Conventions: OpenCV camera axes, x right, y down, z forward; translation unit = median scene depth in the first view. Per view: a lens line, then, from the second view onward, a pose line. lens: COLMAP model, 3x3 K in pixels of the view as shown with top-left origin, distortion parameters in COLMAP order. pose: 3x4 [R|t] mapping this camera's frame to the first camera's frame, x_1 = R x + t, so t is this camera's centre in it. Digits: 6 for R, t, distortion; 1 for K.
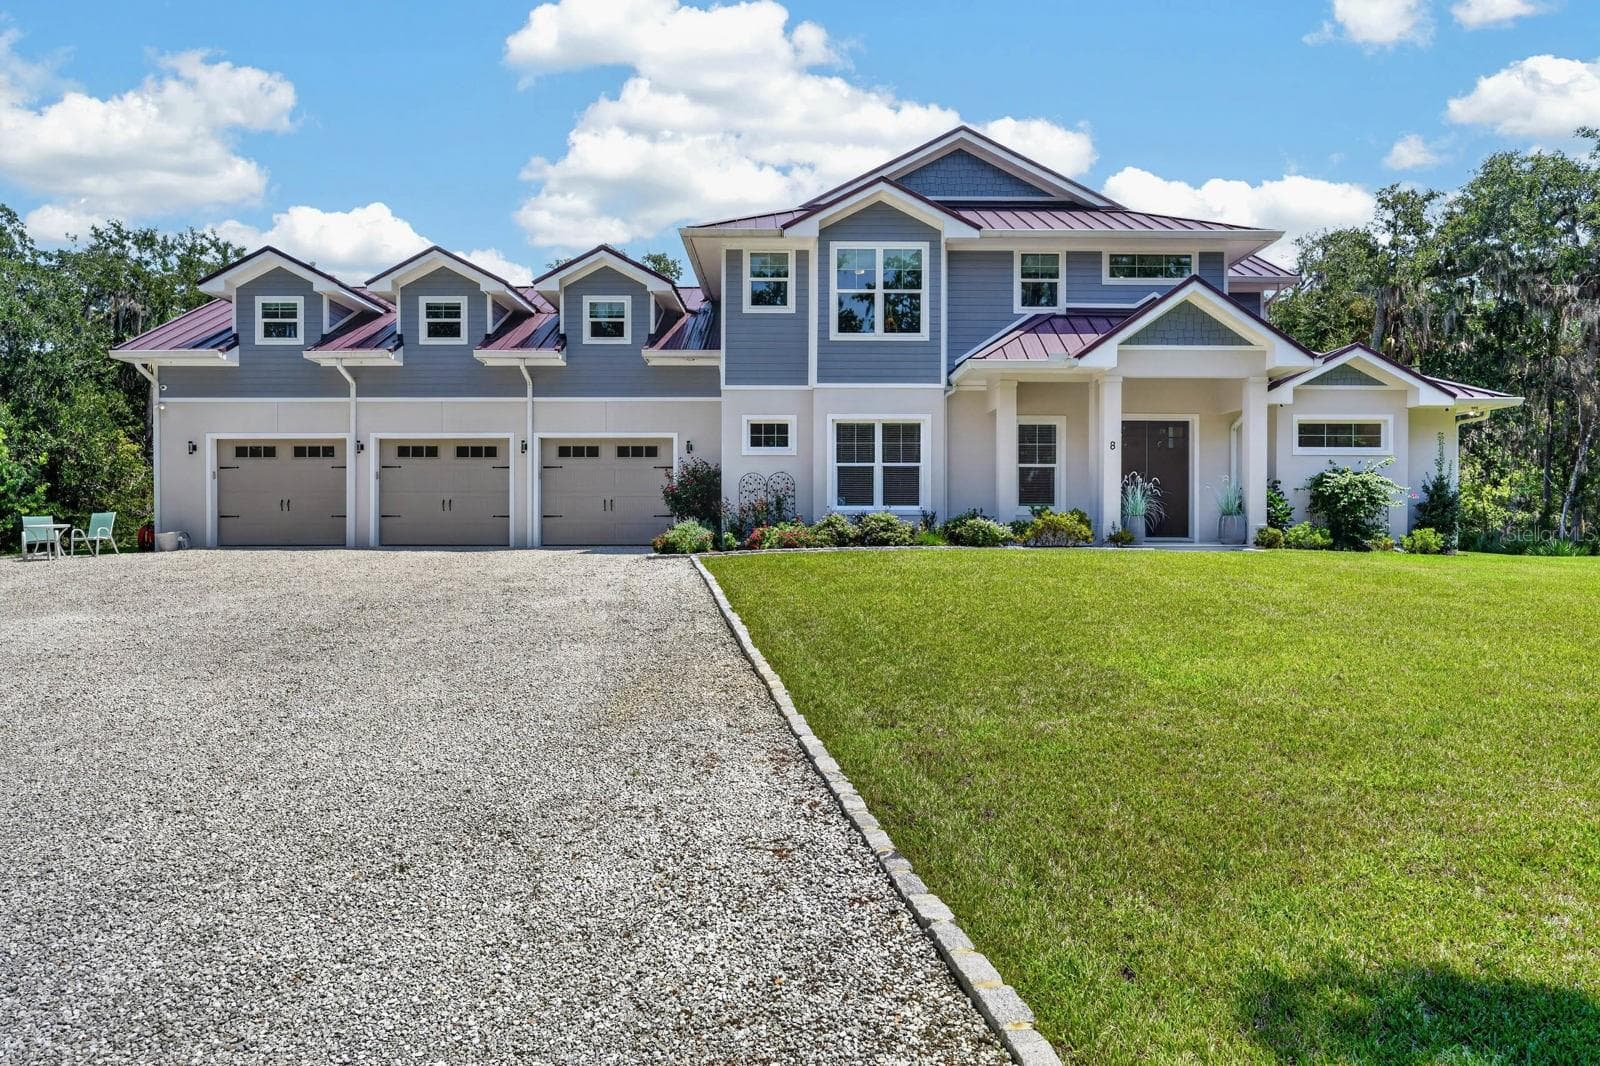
lens RADIAL K [[996.4, 0, 800.0], [0, 996.4, 533.0], [0, 0, 1]] dist [-0.002426, -0.000650]
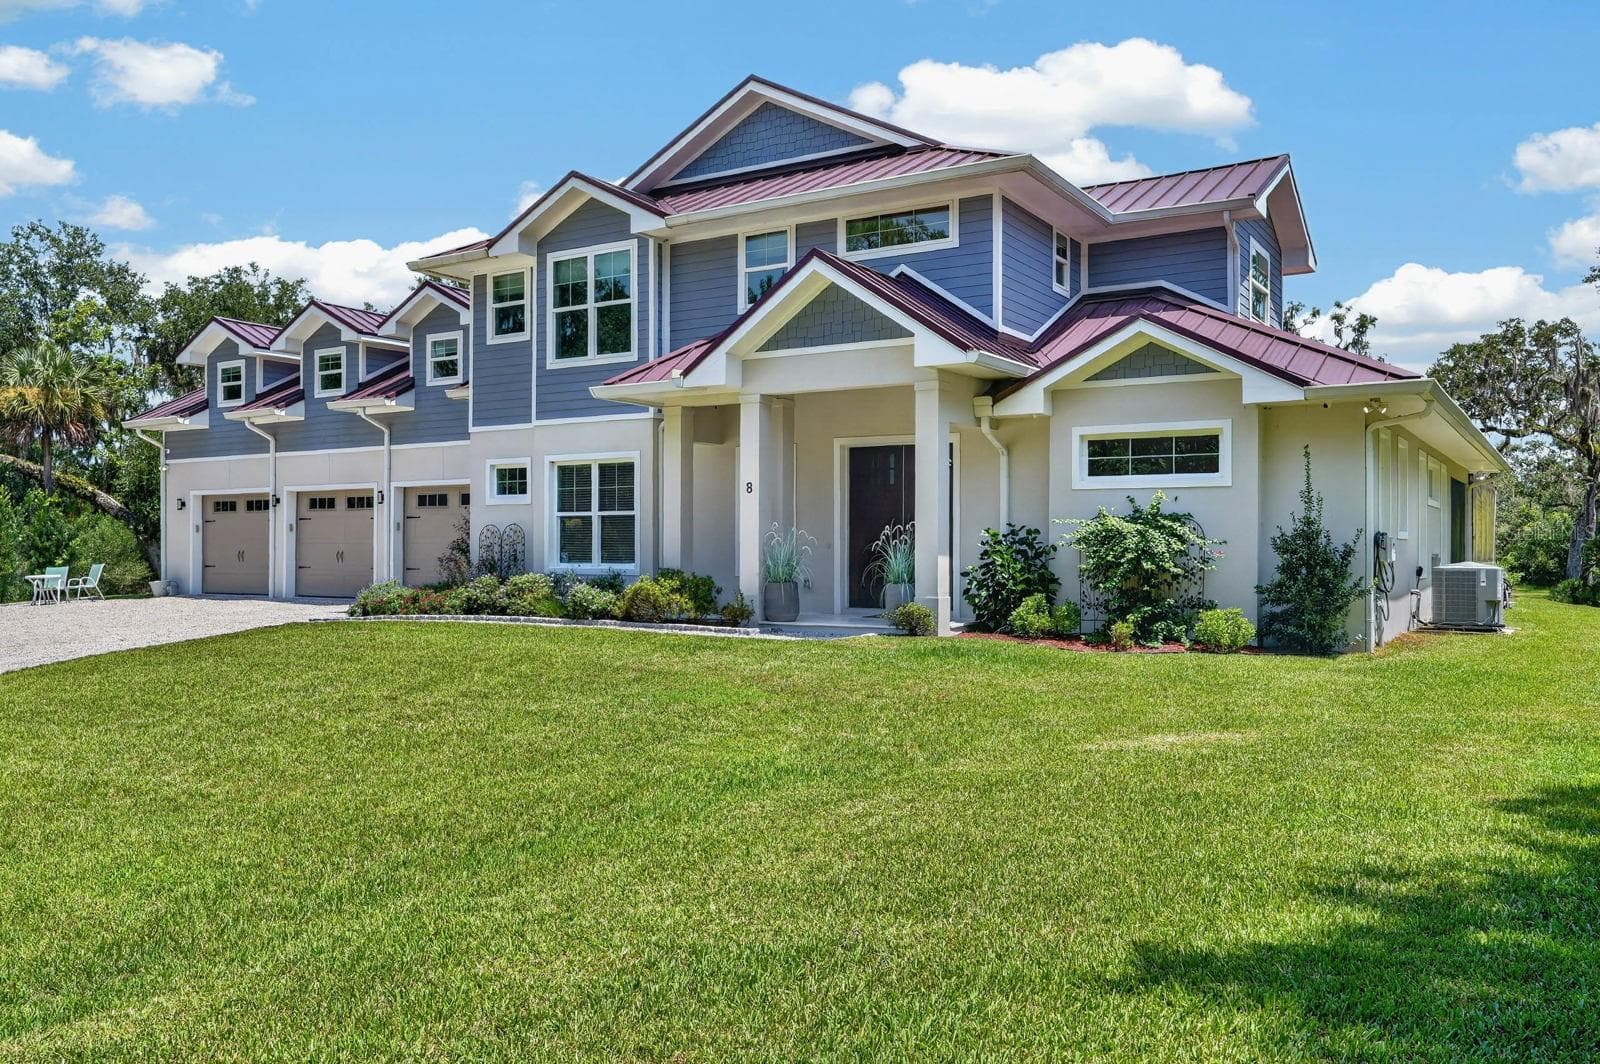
lens RADIAL K [[1255.3, 0, 800.0], [0, 1255.3, 532.0], [0, 0, 1]] dist [-0.004325, -0.003462]
pose [[0.846198, -0.007441, -0.532817, 0.769310], [-0.002554, 0.999834, -0.018019, -0.034660], [0.532863, 0.016609, 0.846039, 0.206815]]
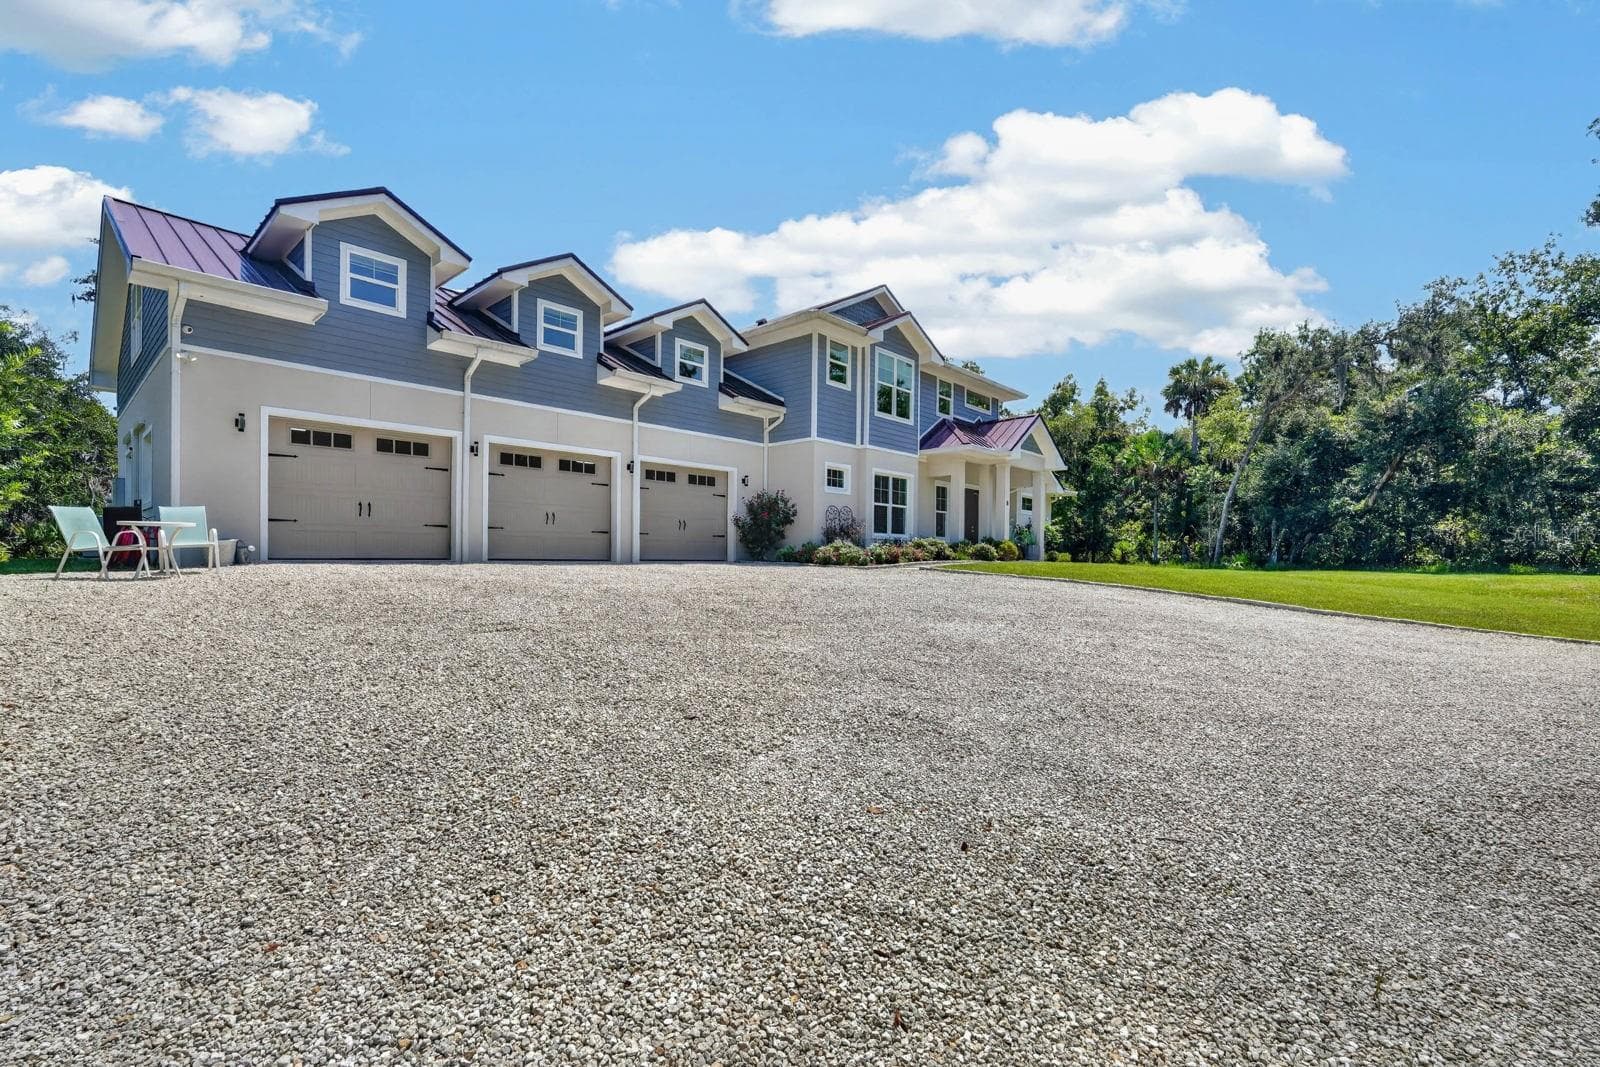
lens RADIAL K [[711.3, 0, 792.9], [0, 711.3, 571.7], [0, 0, 1]] dist [-0.011865, -0.000149]
pose [[0.681570, -0.007390, 0.731715, -0.773465], [-0.001759, 0.999930, 0.011738, 0.016360], [-0.731751, -0.009287, 0.681509, 0.389343]]
